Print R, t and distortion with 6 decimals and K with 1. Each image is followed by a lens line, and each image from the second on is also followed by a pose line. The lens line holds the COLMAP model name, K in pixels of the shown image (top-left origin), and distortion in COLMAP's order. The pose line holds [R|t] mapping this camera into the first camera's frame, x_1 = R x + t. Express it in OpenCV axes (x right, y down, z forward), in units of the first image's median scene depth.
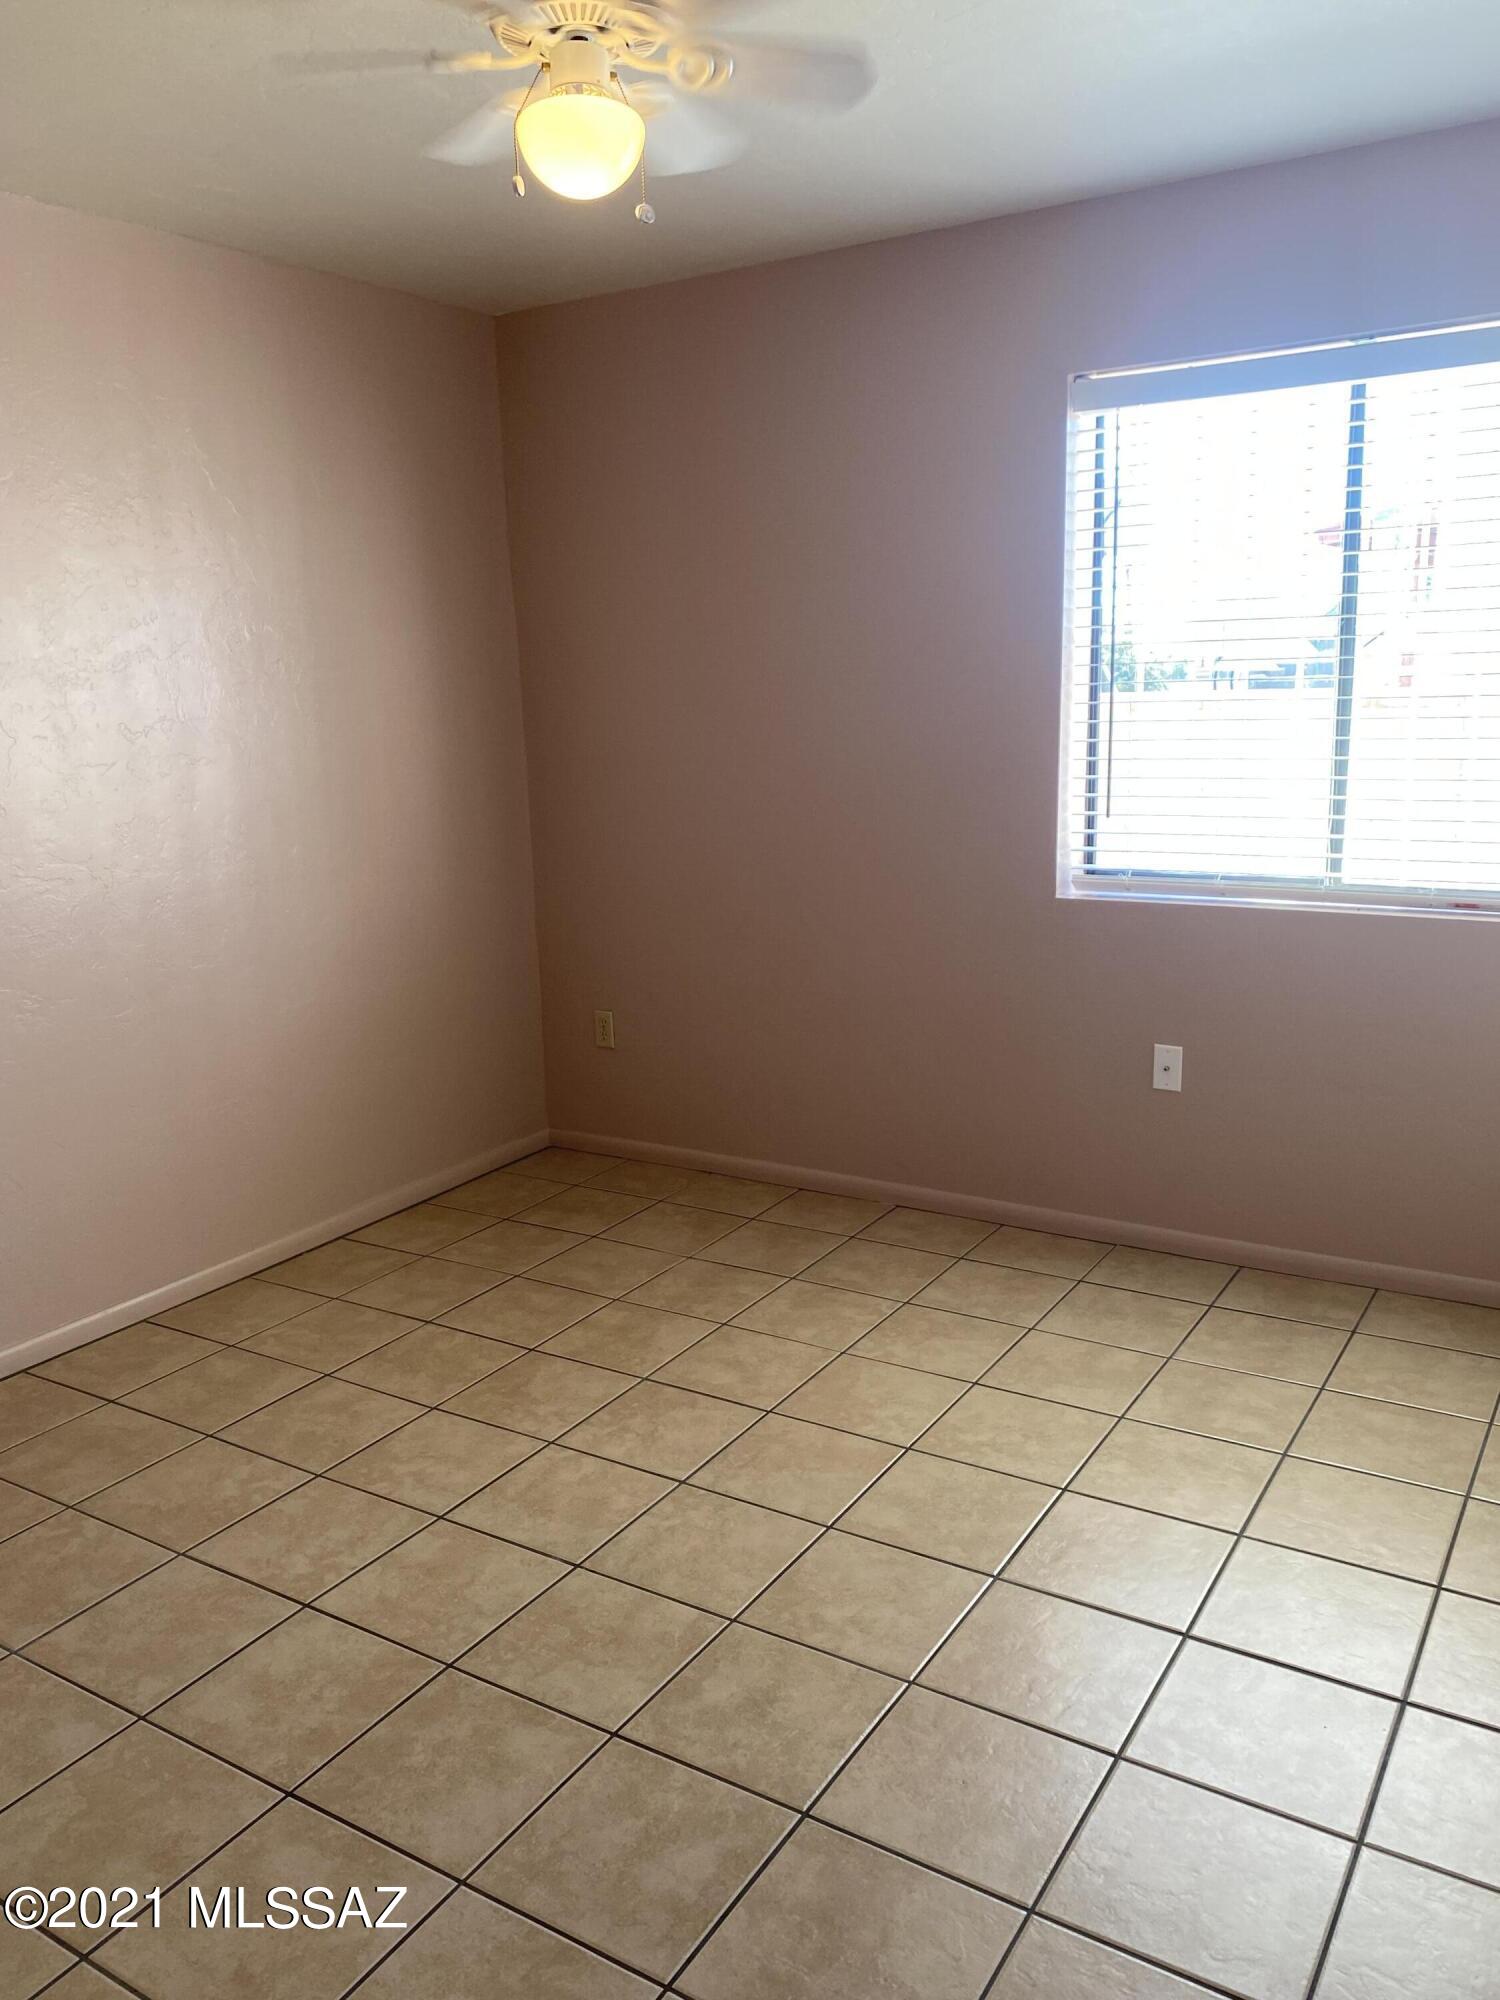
lens RADIAL K [[1533.1, 0, 750.0], [0, 1533.1, 1000.0], [0, 0, 1]] dist [0.047634, -0.054657]
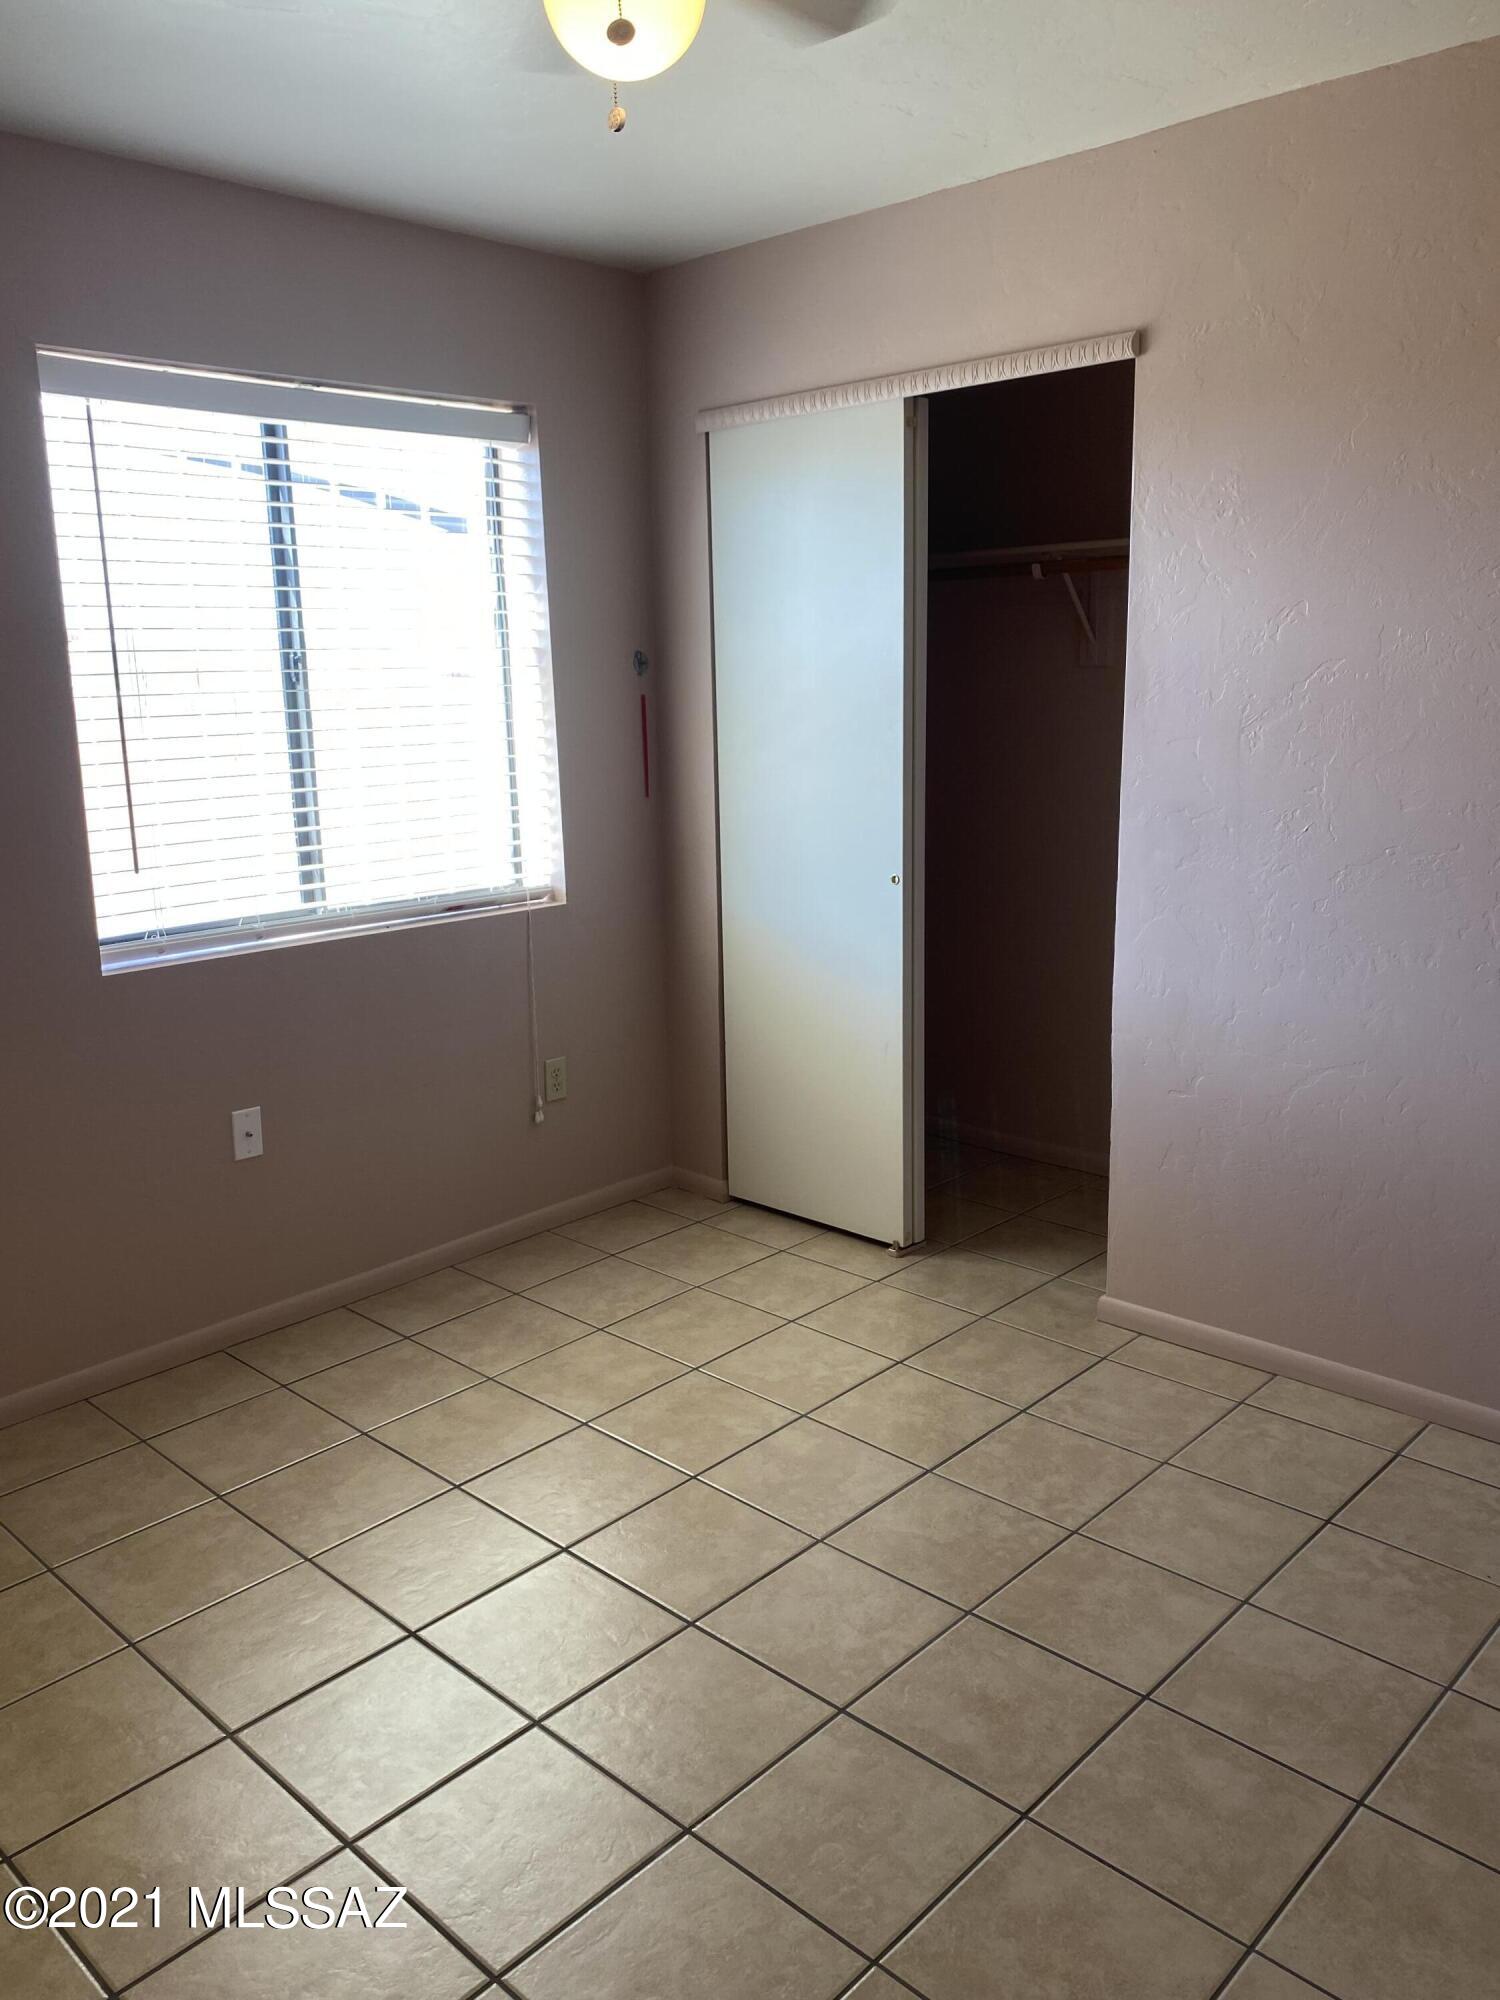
lens RADIAL K [[1529.8, 0, 747.9], [0, 1529.8, 968.8], [0, 0, 1]] dist [0.046716, -0.039880]
pose [[0.201412, -0.165724, 0.965385, -0.609337], [0.222827, 0.967494, 0.119596, -0.106770], [-0.953825, 0.191026, 0.231793, 0.553431]]
